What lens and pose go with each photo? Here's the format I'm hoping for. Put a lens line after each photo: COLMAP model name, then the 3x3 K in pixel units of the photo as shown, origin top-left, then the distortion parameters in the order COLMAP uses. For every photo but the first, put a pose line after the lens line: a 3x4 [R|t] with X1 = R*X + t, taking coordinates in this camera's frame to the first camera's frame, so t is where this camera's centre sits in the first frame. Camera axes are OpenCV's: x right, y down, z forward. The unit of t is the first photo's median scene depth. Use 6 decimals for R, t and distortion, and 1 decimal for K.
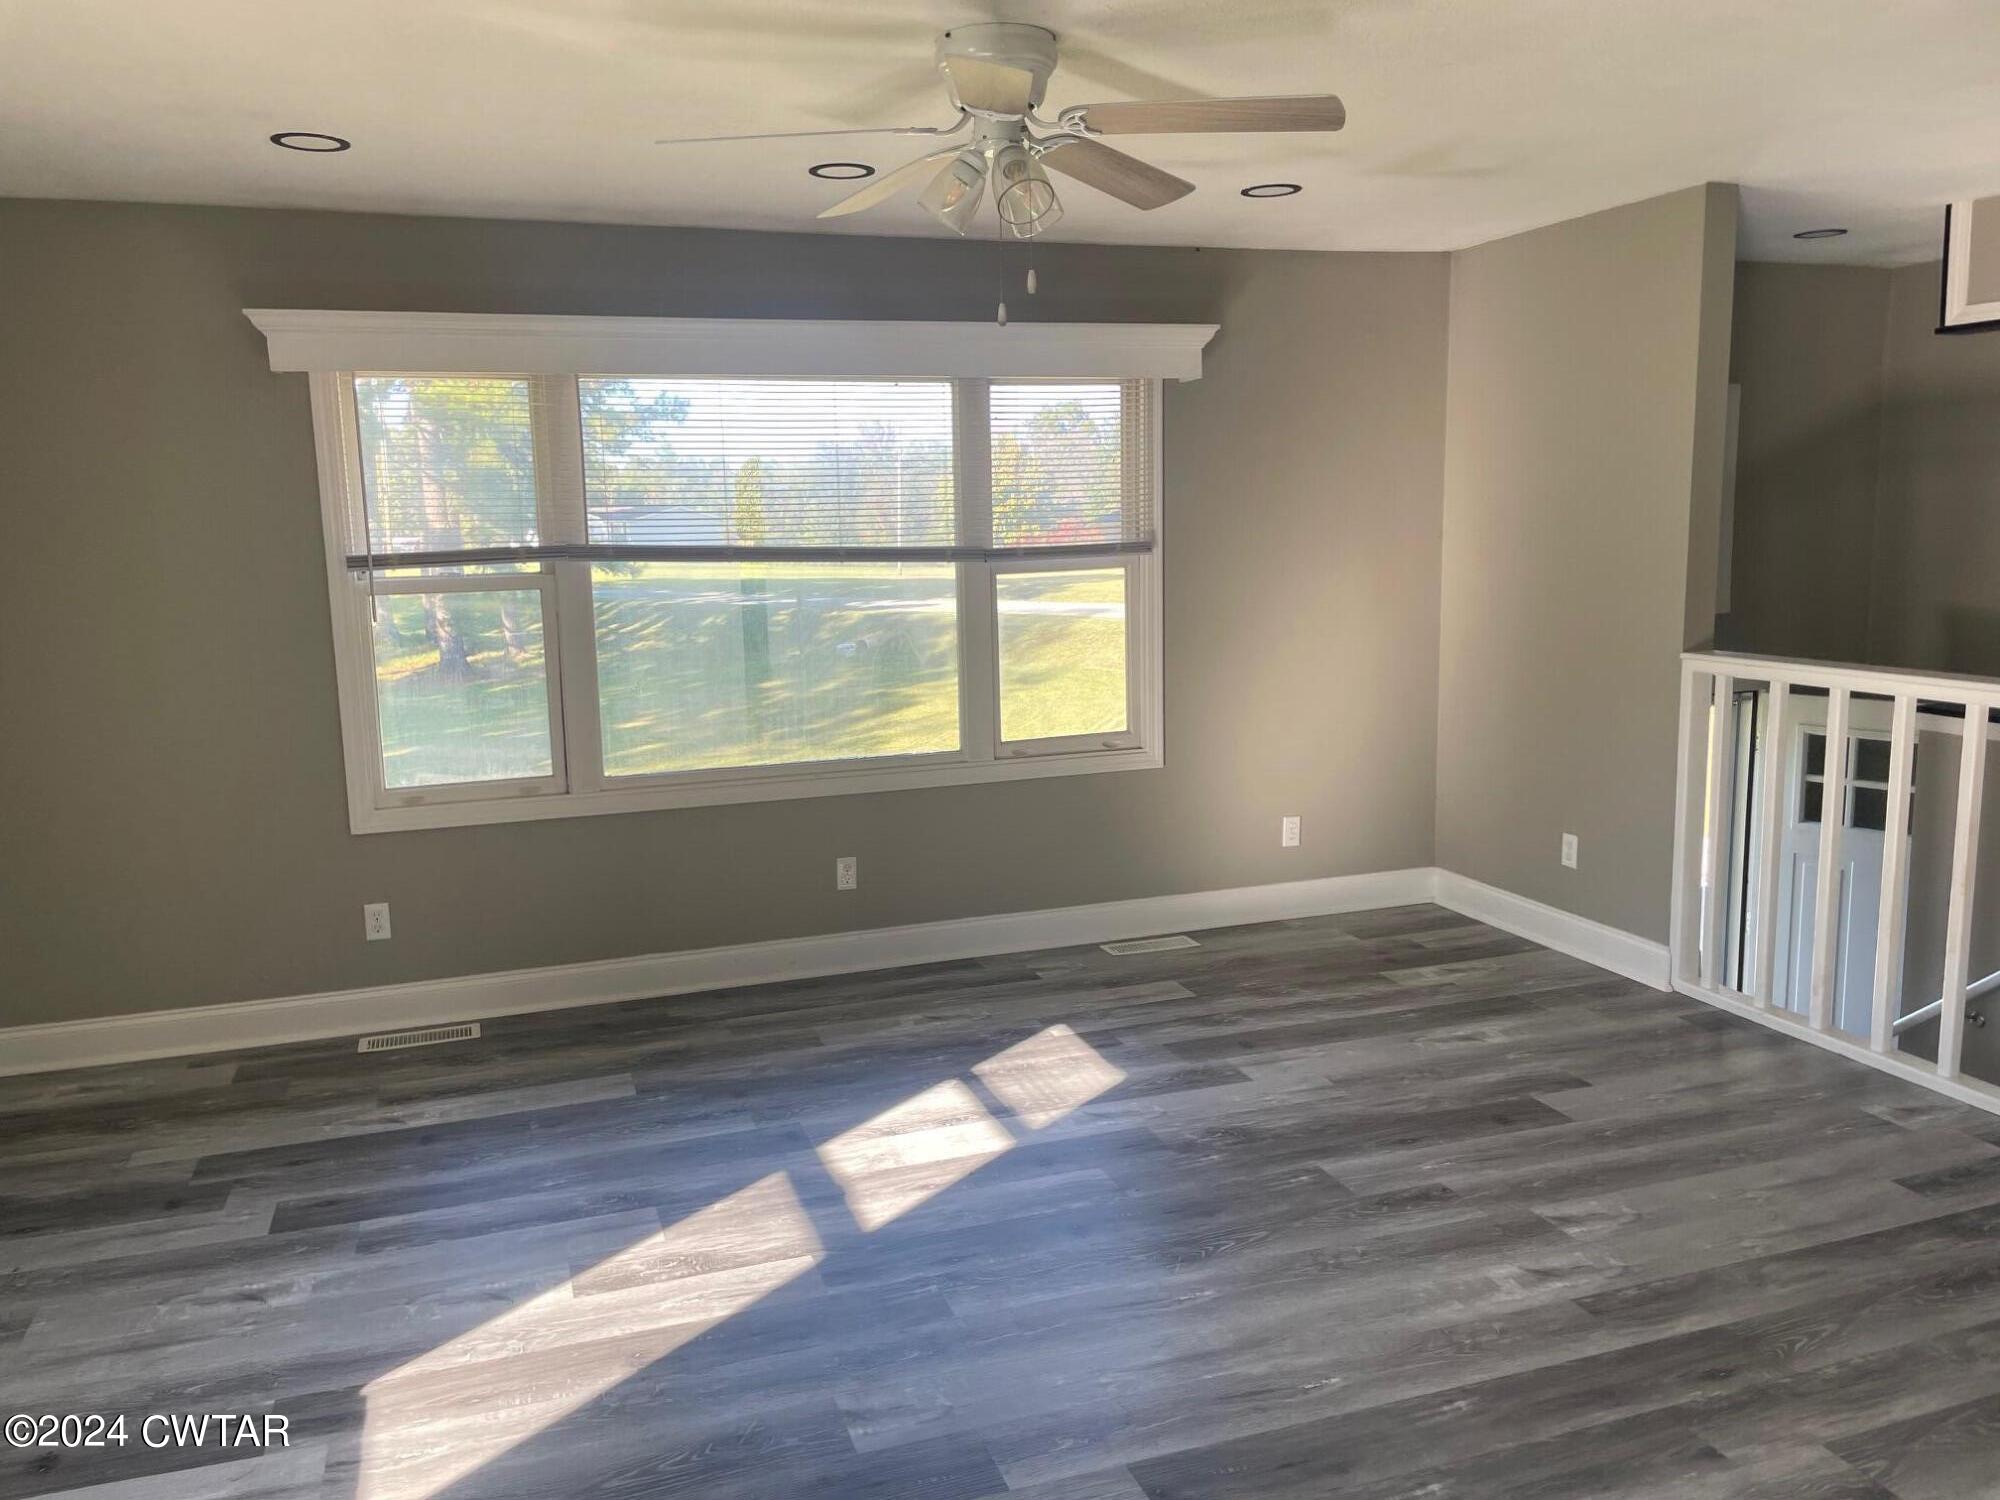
lens RADIAL K [[1524.9, 0, 997.9], [0, 1524.9, 737.8], [0, 0, 1]] dist [0.088205, -0.122054]
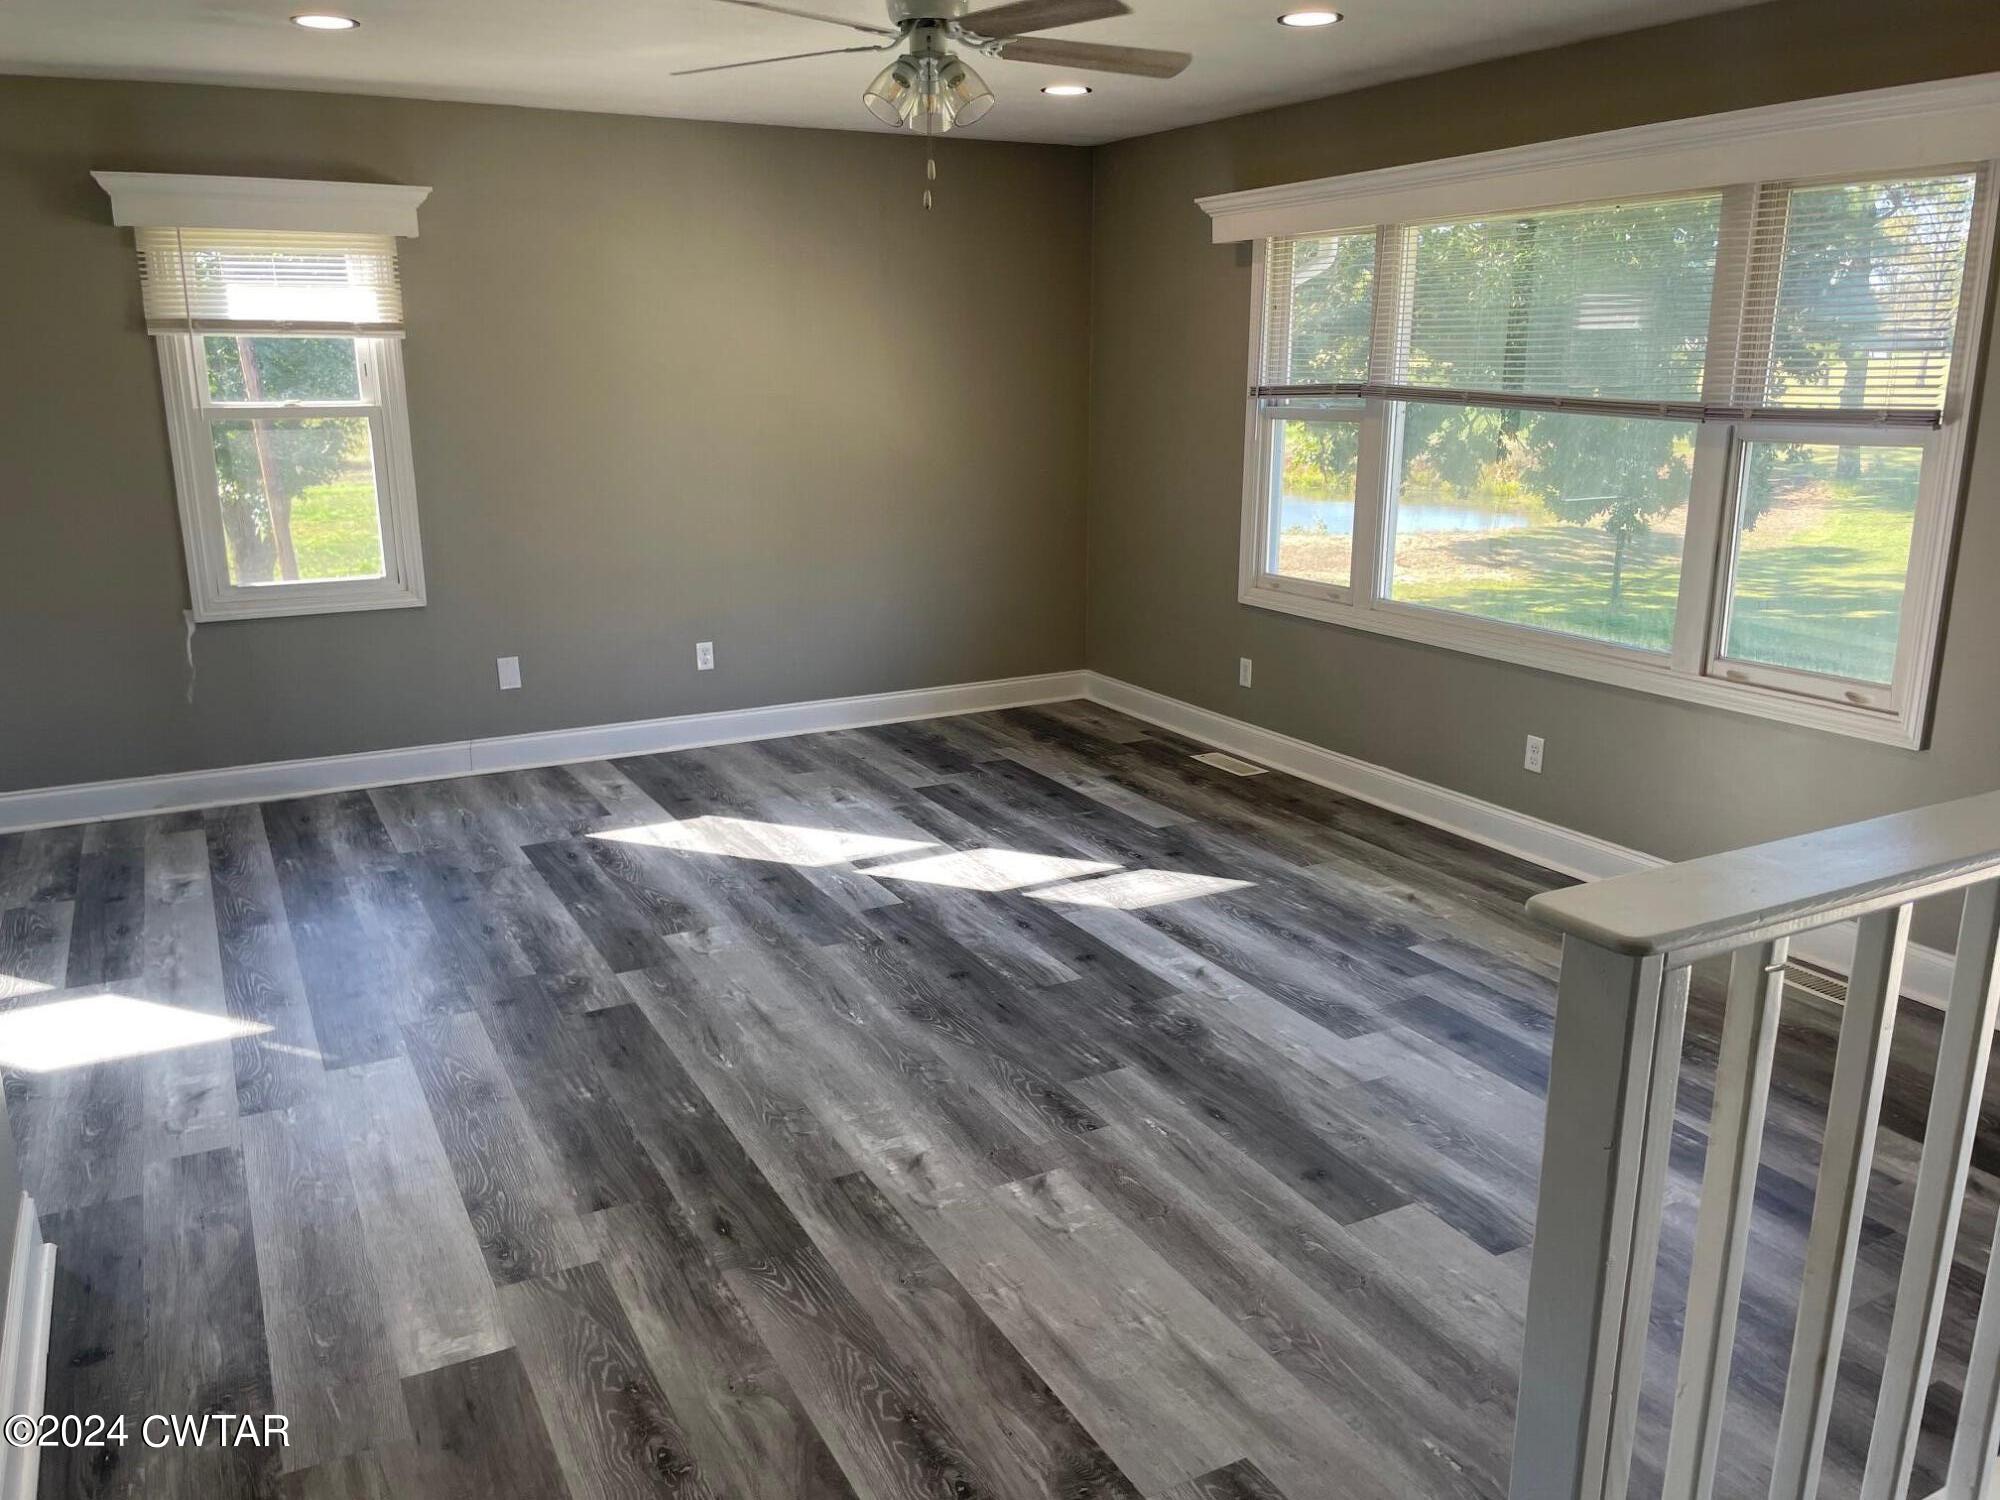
lens RADIAL K [[1524.9, 0, 997.9], [0, 1524.9, 737.8], [0, 0, 1]] dist [0.088205, -0.122054]
pose [[0.157388, 0.259774, -0.952757, 0.942150], [-0.145937, 0.960307, 0.237725, -0.121655], [0.976694, 0.101627, 0.189052, 0.640907]]
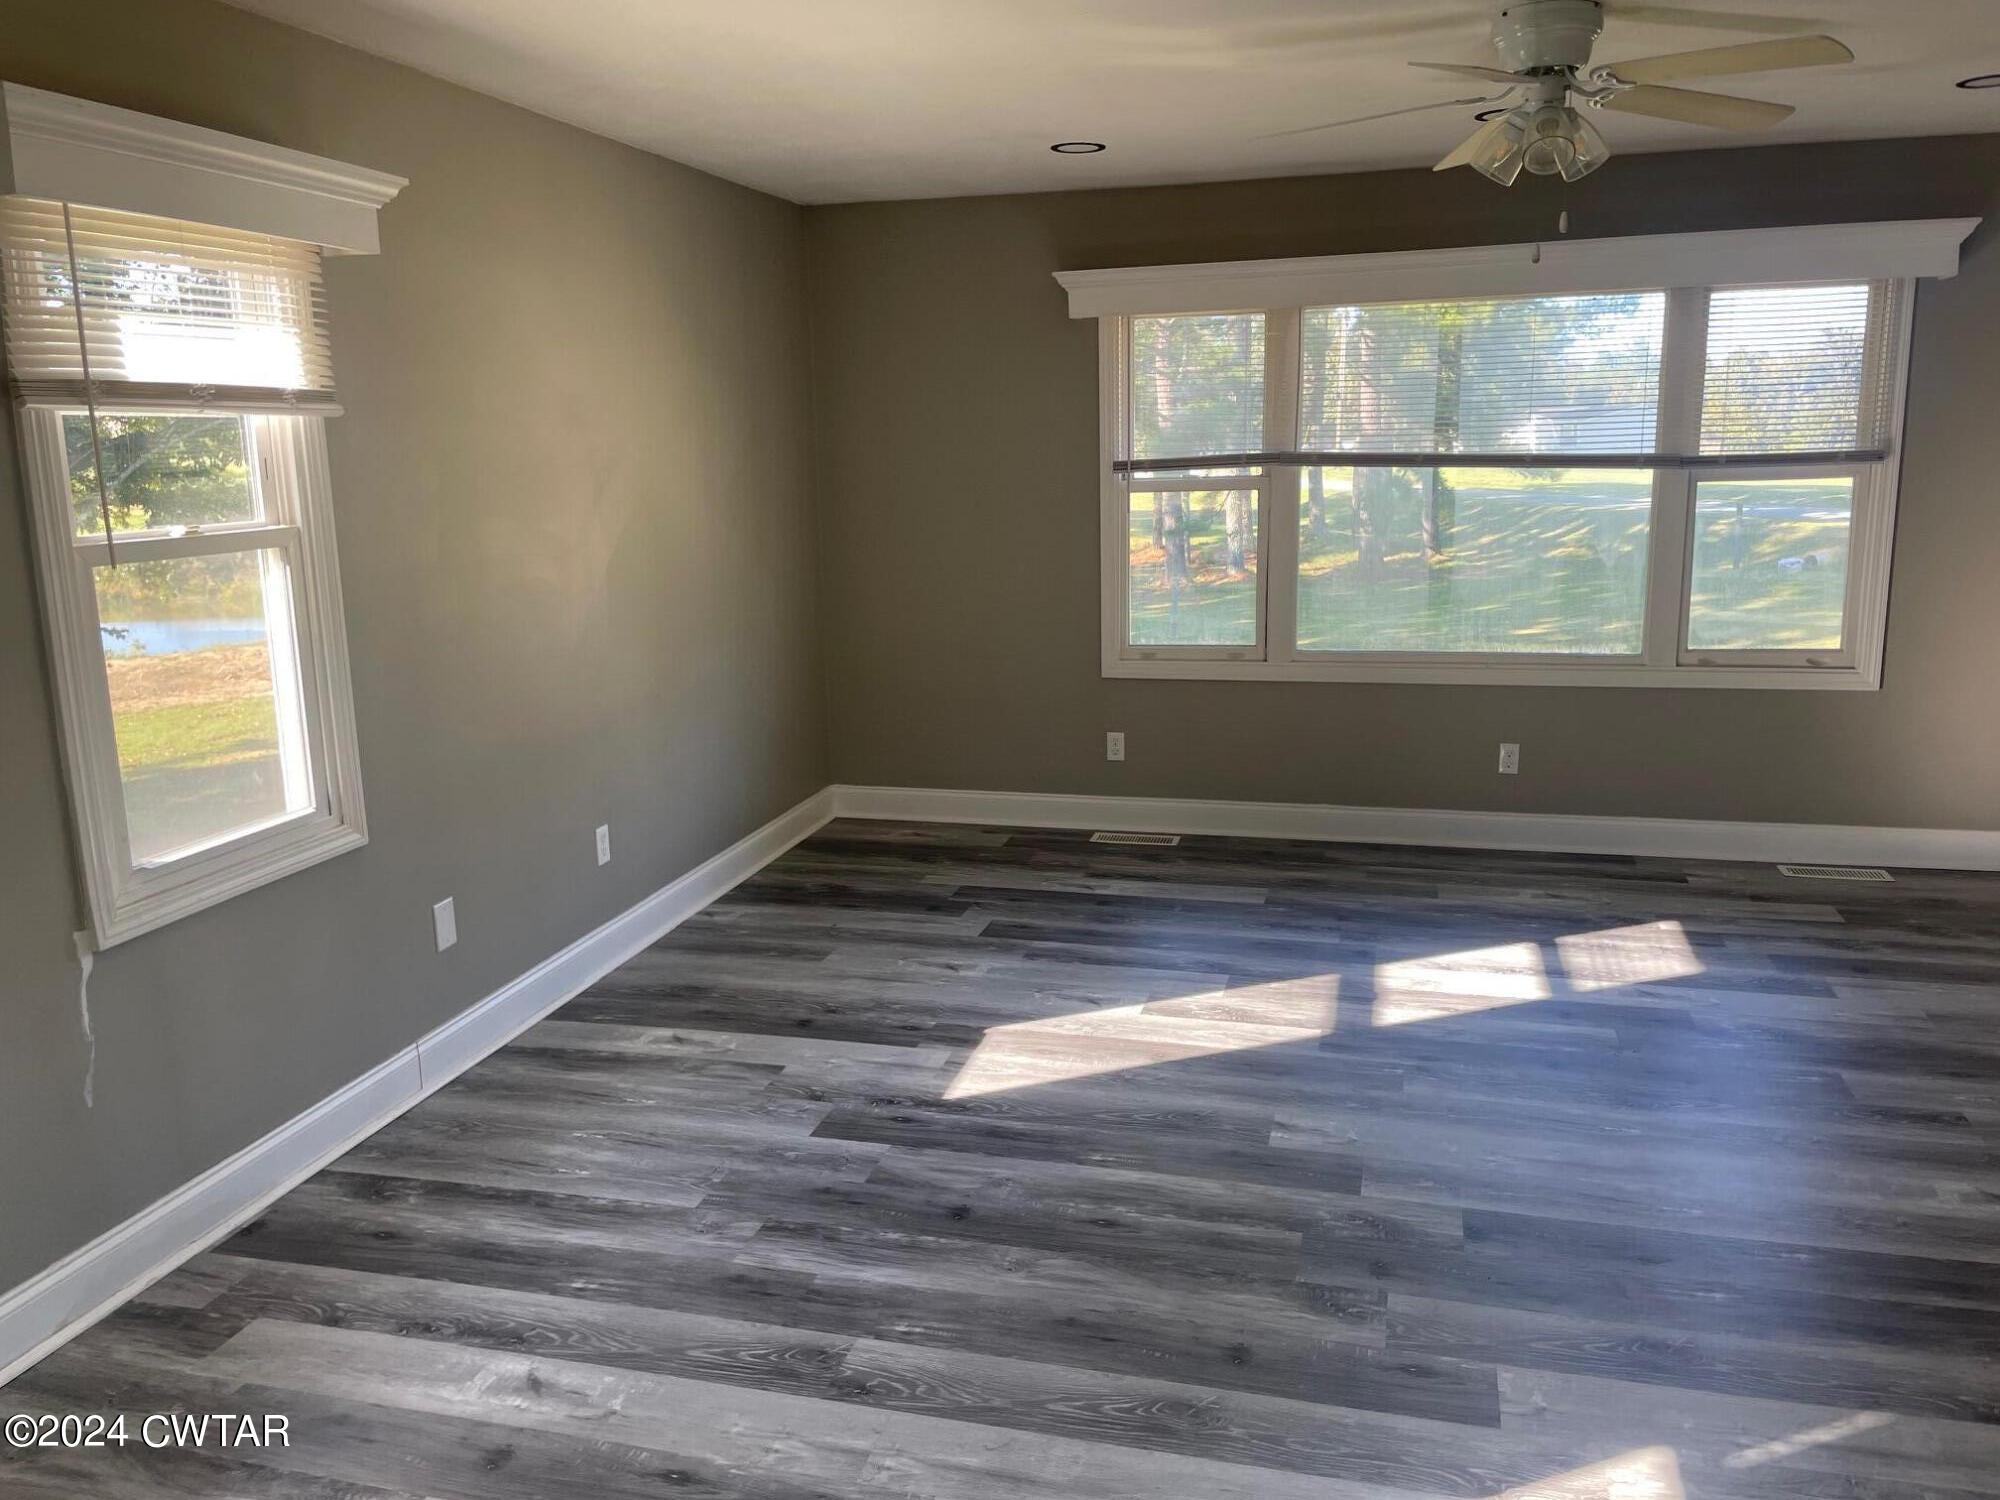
lens RADIAL K [[1524.9, 0, 997.9], [0, 1524.9, 737.8], [0, 0, 1]] dist [0.088205, -0.122054]
pose [[0.827060, 0.112056, -0.550832, 0.256008], [-0.077801, 0.993317, 0.085255, 0.011965], [0.556704, -0.027656, 0.830251, -0.138367]]
